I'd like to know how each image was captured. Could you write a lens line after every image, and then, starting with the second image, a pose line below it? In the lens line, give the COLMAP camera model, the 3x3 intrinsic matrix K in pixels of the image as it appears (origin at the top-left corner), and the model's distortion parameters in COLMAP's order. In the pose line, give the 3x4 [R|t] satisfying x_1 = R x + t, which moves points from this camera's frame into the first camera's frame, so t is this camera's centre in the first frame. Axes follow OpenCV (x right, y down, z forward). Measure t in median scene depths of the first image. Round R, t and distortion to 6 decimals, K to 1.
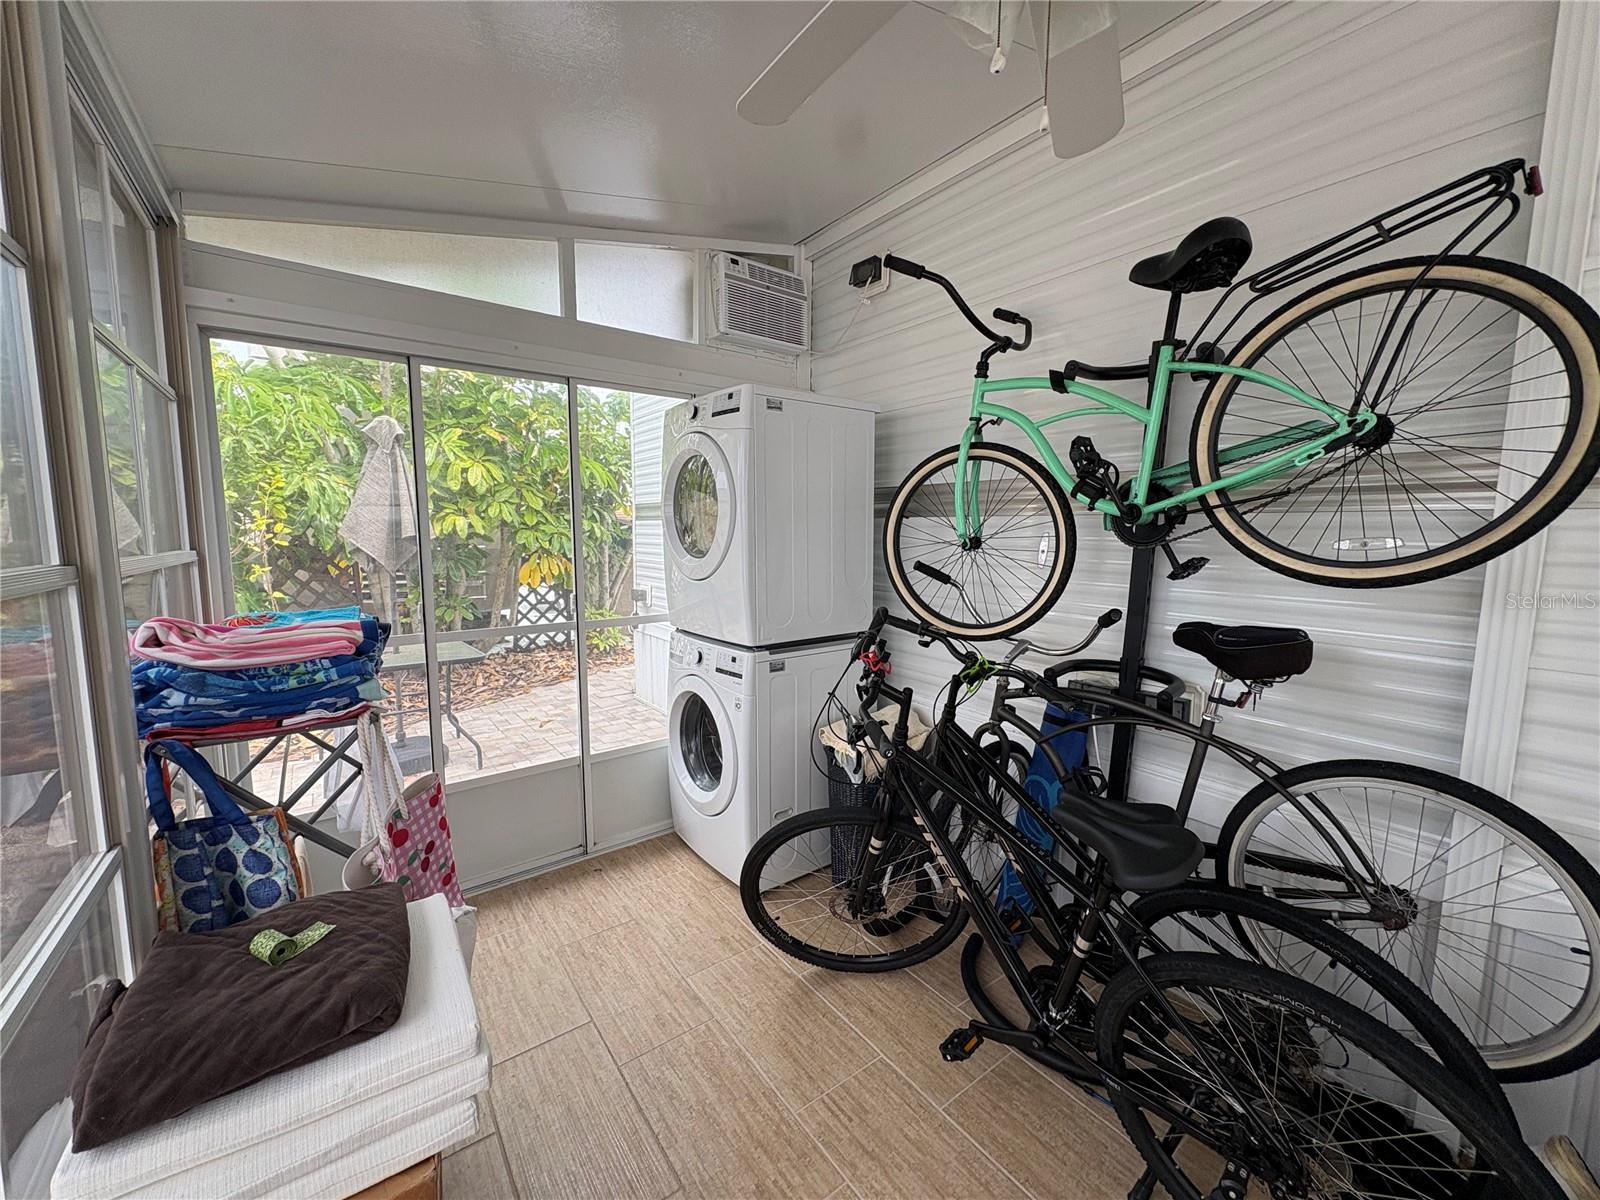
lens RADIAL K [[634.0, 0, 798.9], [0, 634.0, 597.7], [0, 0, 1]] dist [0.002407, -0.000566]
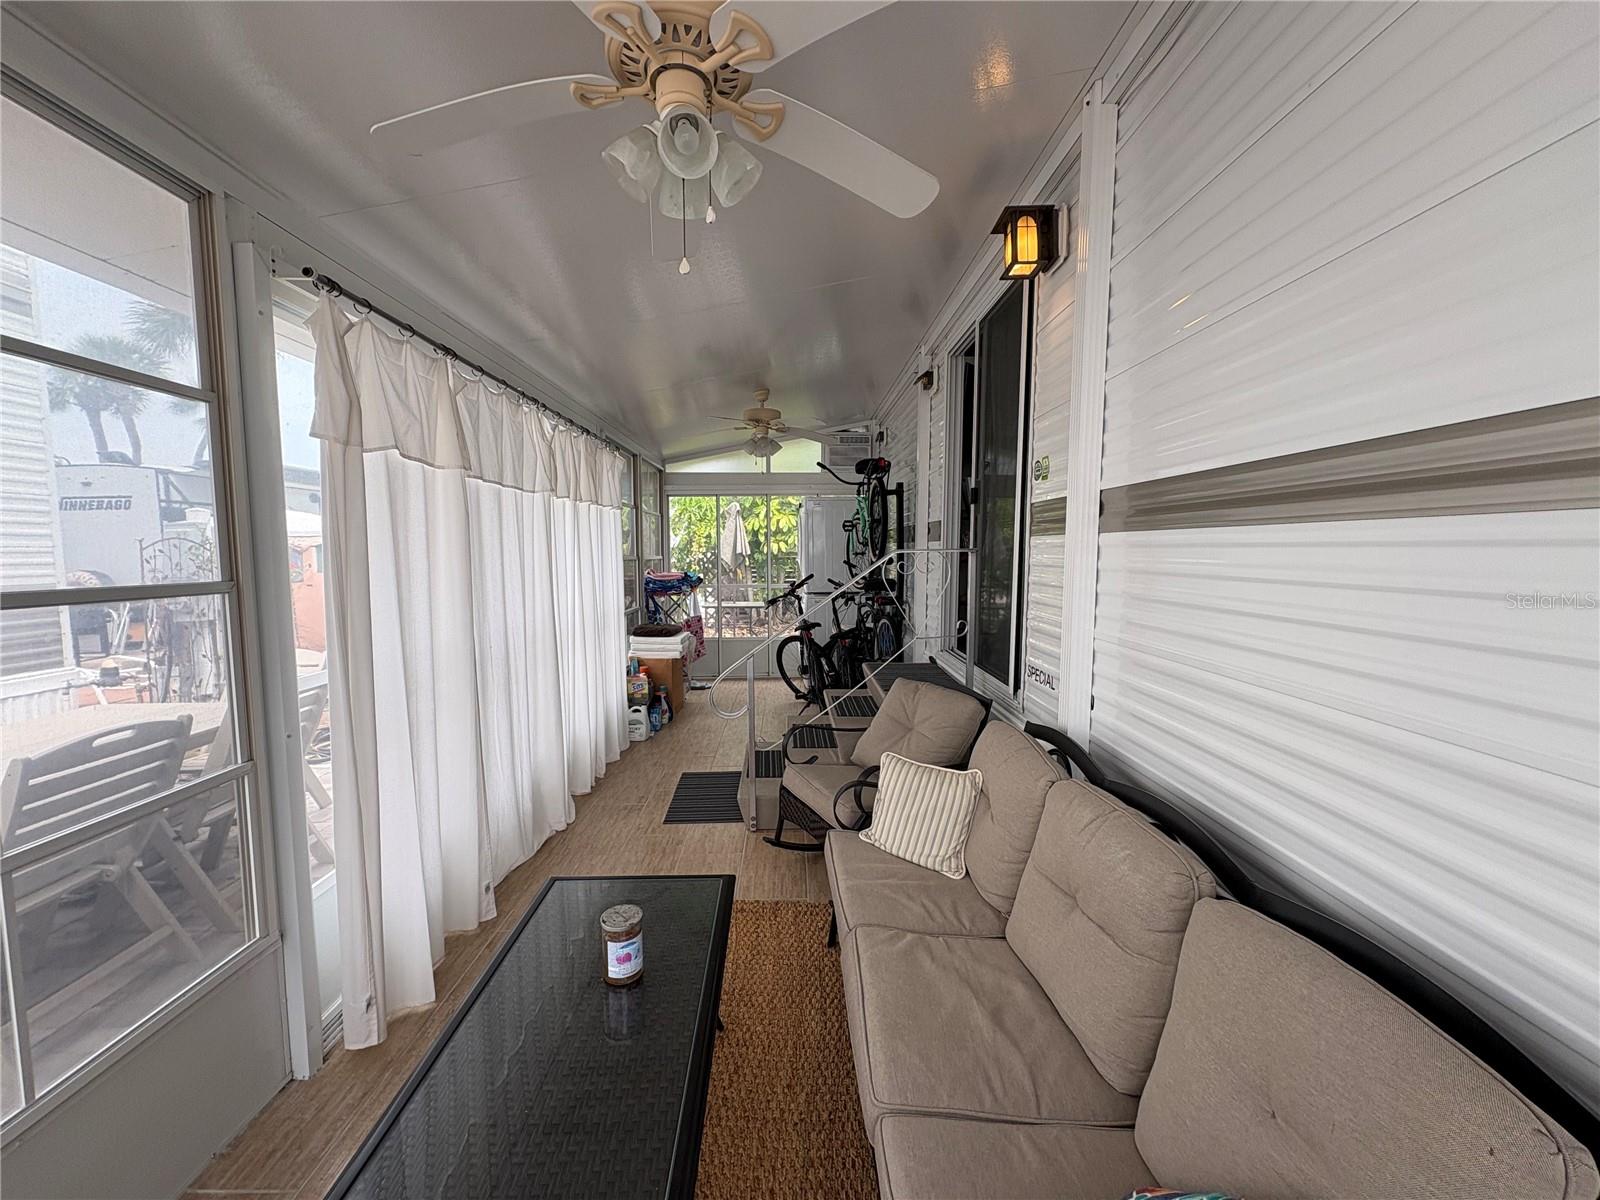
lens RADIAL K [[634.0, 0, 801.1], [0, 634.0, 603.3], [0, 0, 1]] dist [0.002407, -0.000566]
pose [[0.813873, 0.043411, -0.579419, 0.769379], [-0.056636, 0.998384, -0.004753, 0.071356], [0.578276, 0.036684, 0.815016, -0.633658]]
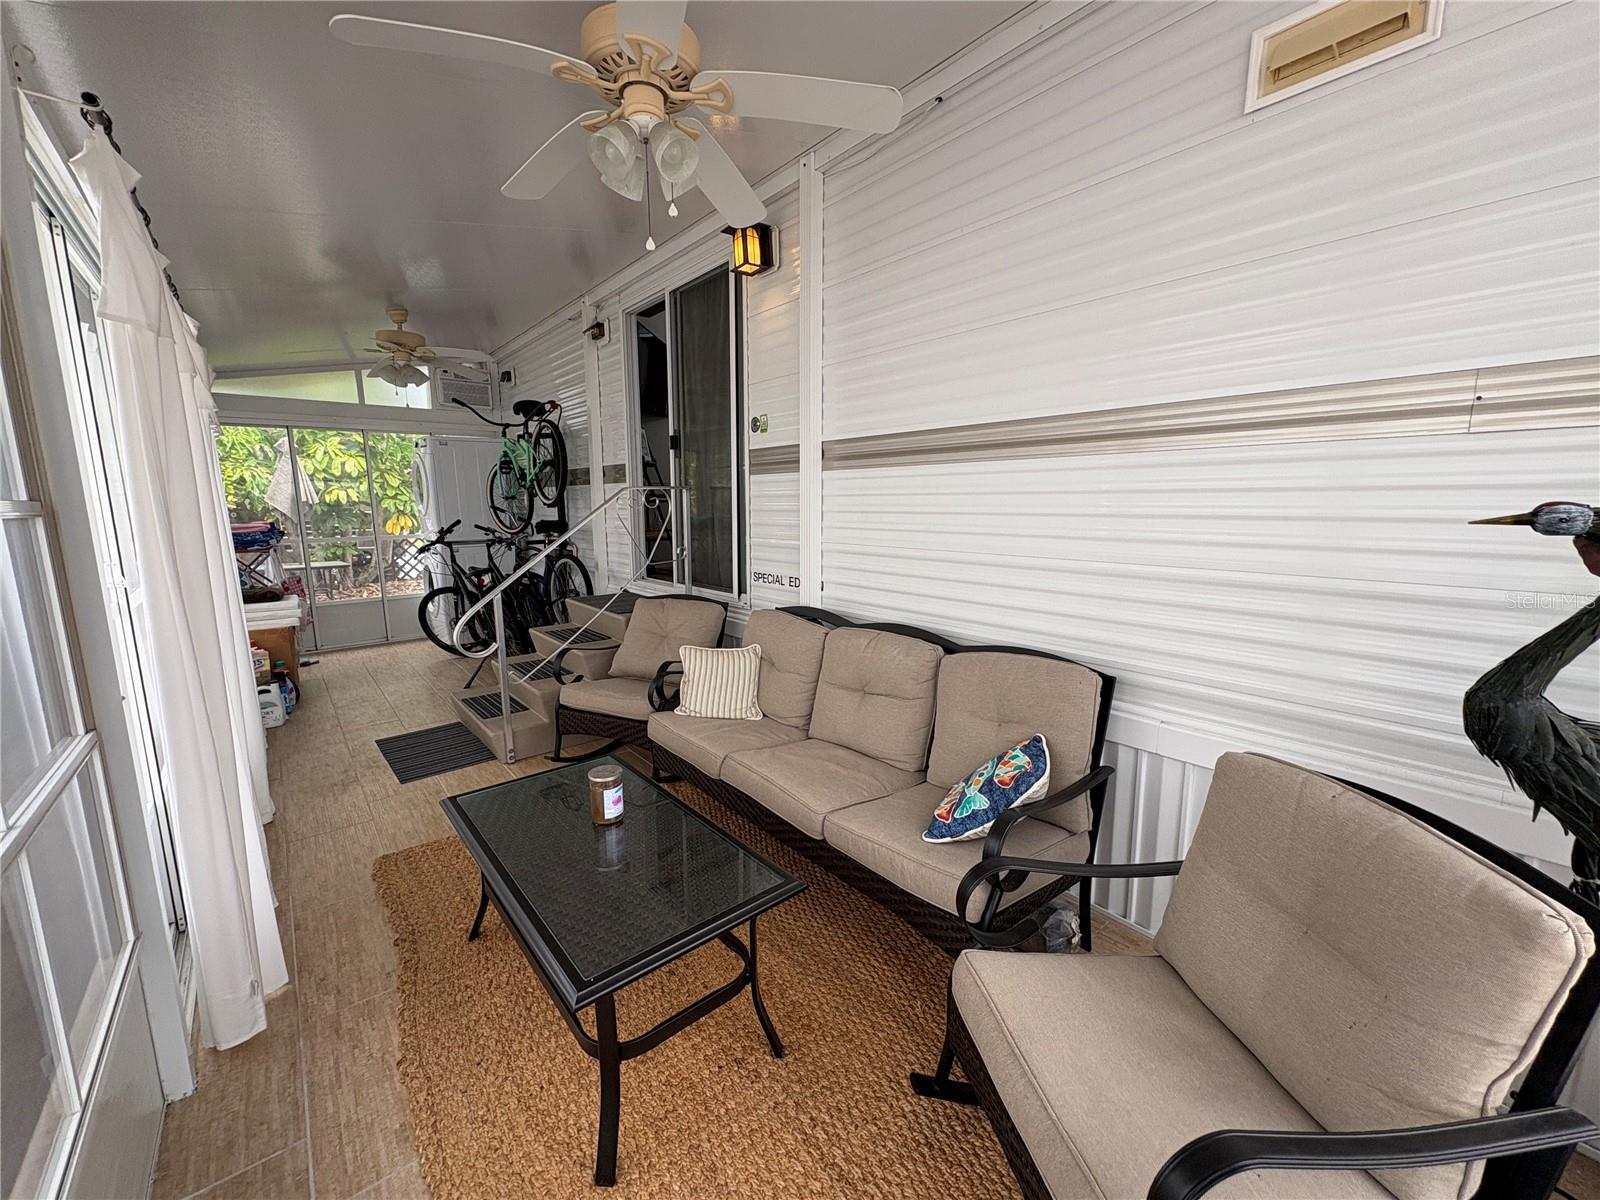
lens RADIAL K [[634.0, 0, 798.1], [0, 634.0, 602.9], [0, 0, 1]] dist [0.002407, -0.000566]
pose [[0.998106, -0.022500, 0.057255, 0.613635], [0.019453, 0.998393, 0.053232, 0.109977], [-0.058361, -0.052017, 0.996939, -0.816726]]
